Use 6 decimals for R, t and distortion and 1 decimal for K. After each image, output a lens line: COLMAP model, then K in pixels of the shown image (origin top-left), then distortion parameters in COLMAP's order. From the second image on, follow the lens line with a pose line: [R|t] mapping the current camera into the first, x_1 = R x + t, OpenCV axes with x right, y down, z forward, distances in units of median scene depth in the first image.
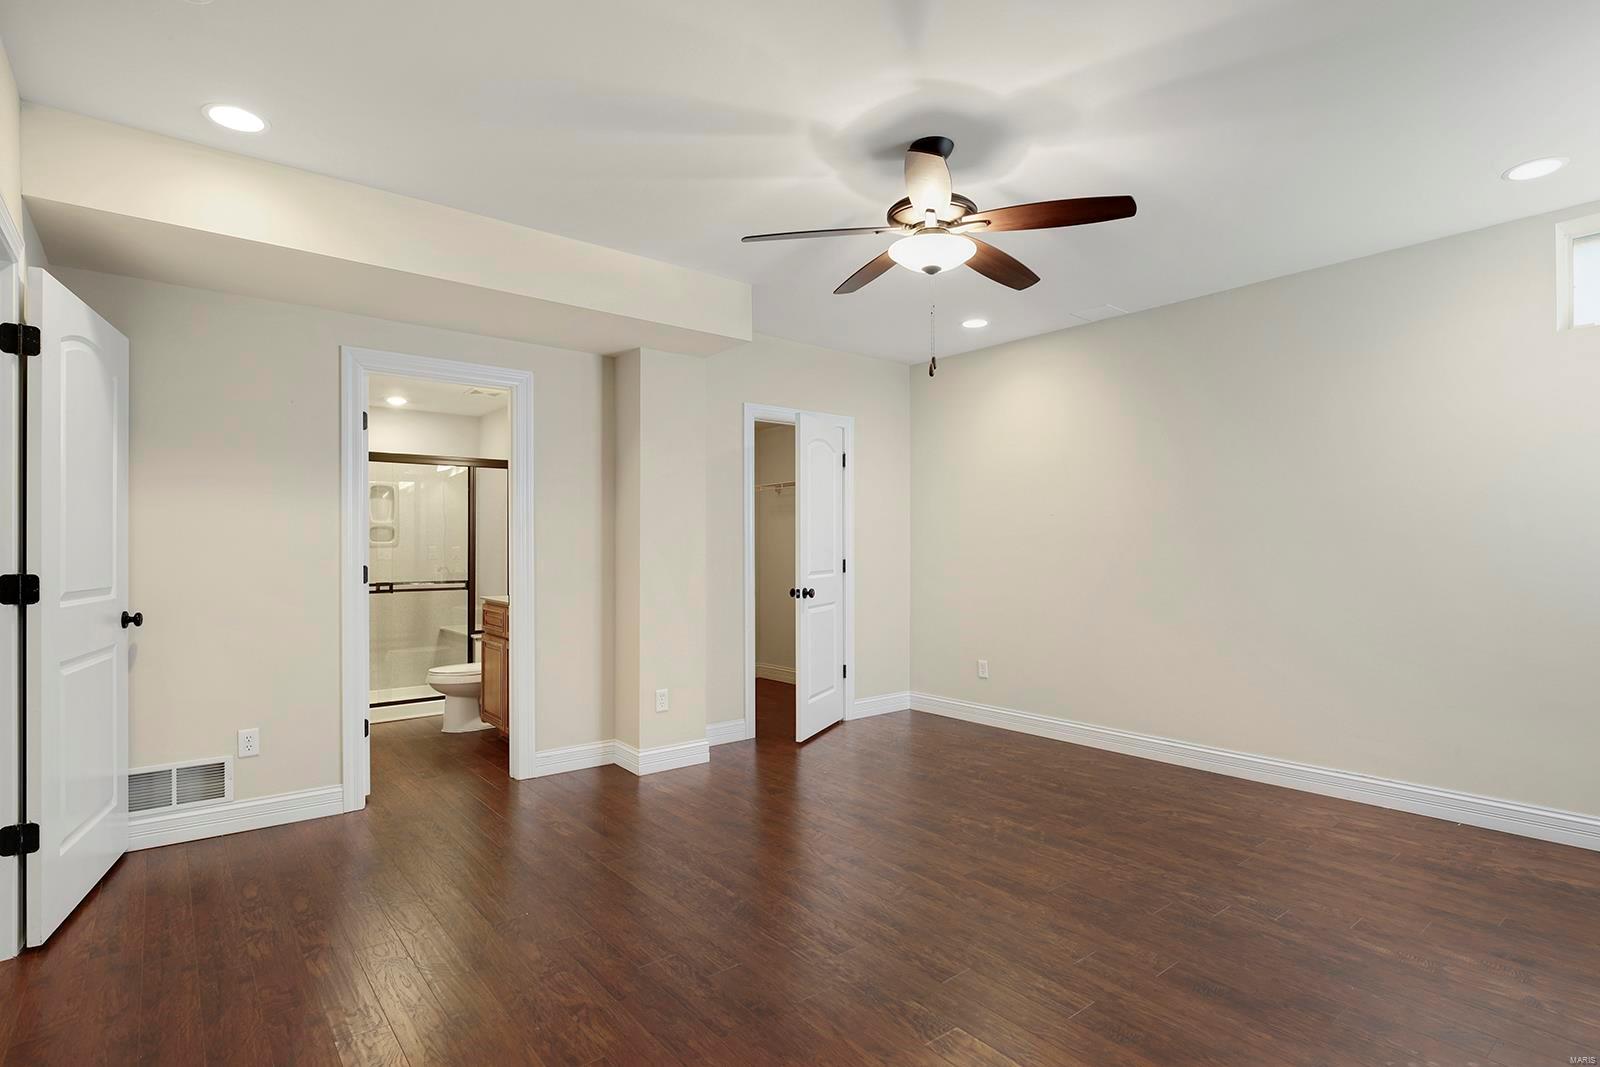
lens RADIAL K [[787.1, 0, 803.7], [0, 787.1, 541.5], [0, 0, 1]] dist [-0.003171, -0.006694]
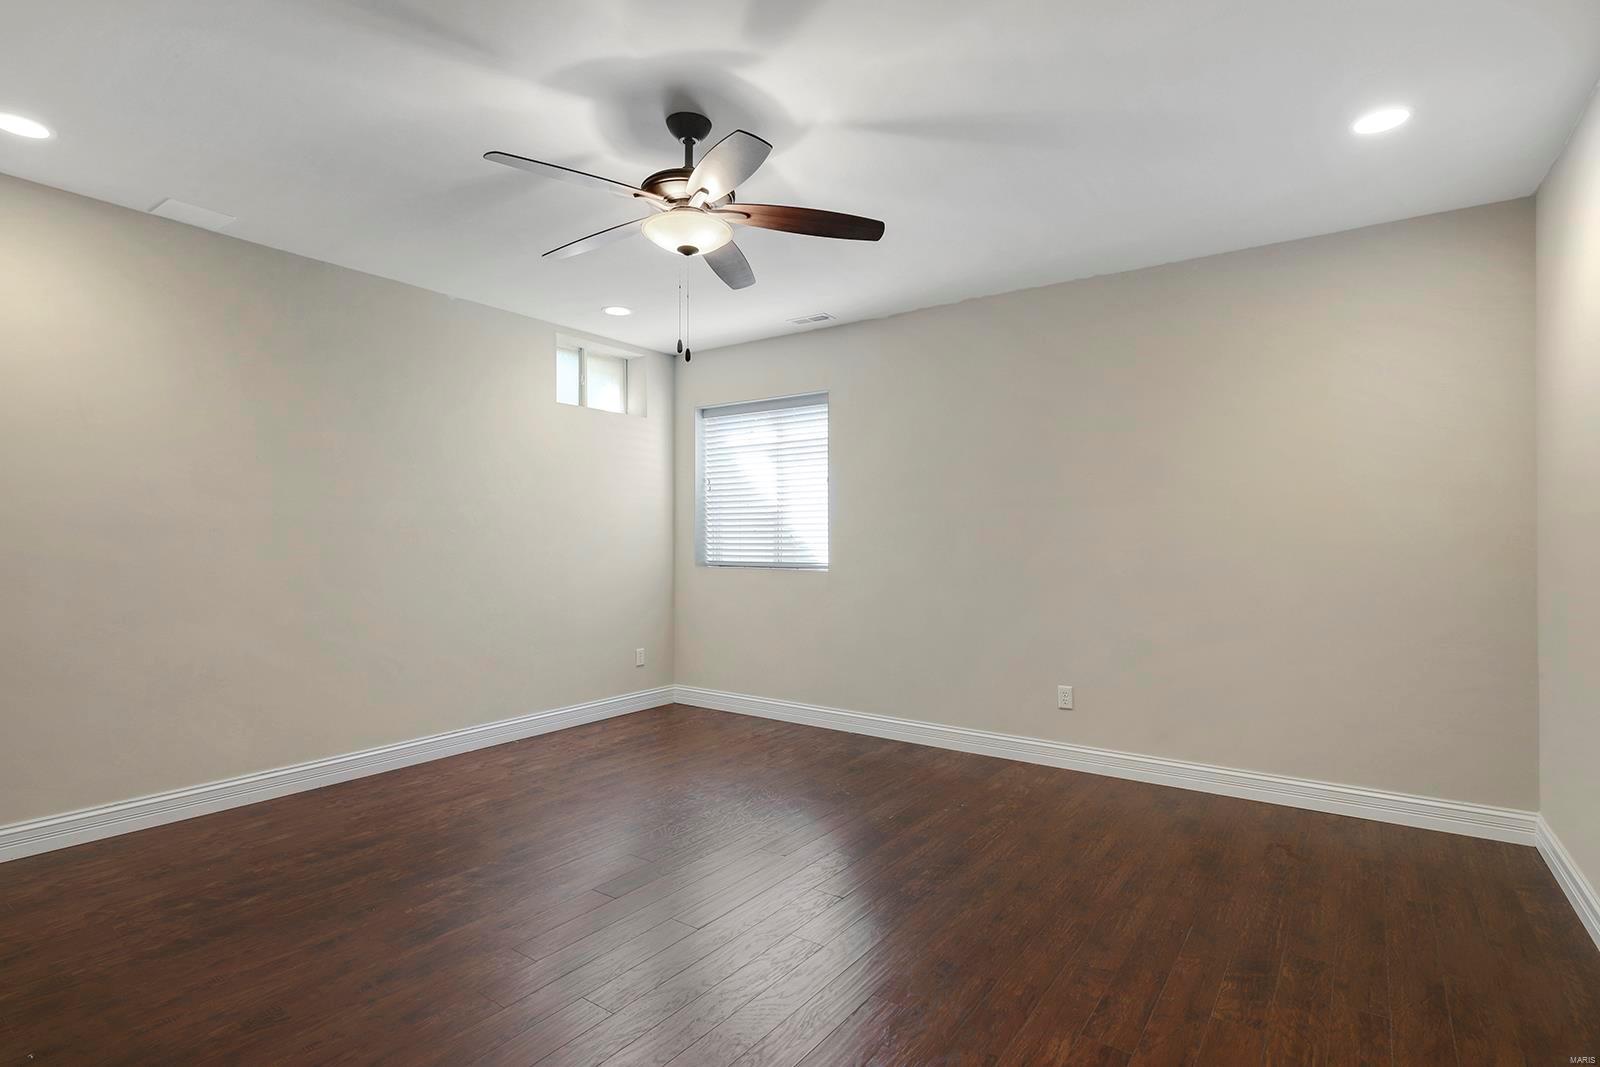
lens RADIAL K [[787.1, 0, 803.7], [0, 787.1, 541.5], [0, 0, 1]] dist [-0.003171, -0.006694]
pose [[-0.283454, 0.002019, 0.958984, -0.592213], [-0.012721, 0.999902, -0.005865, 0.009259], [-0.958902, -0.013862, -0.283400, 0.845536]]
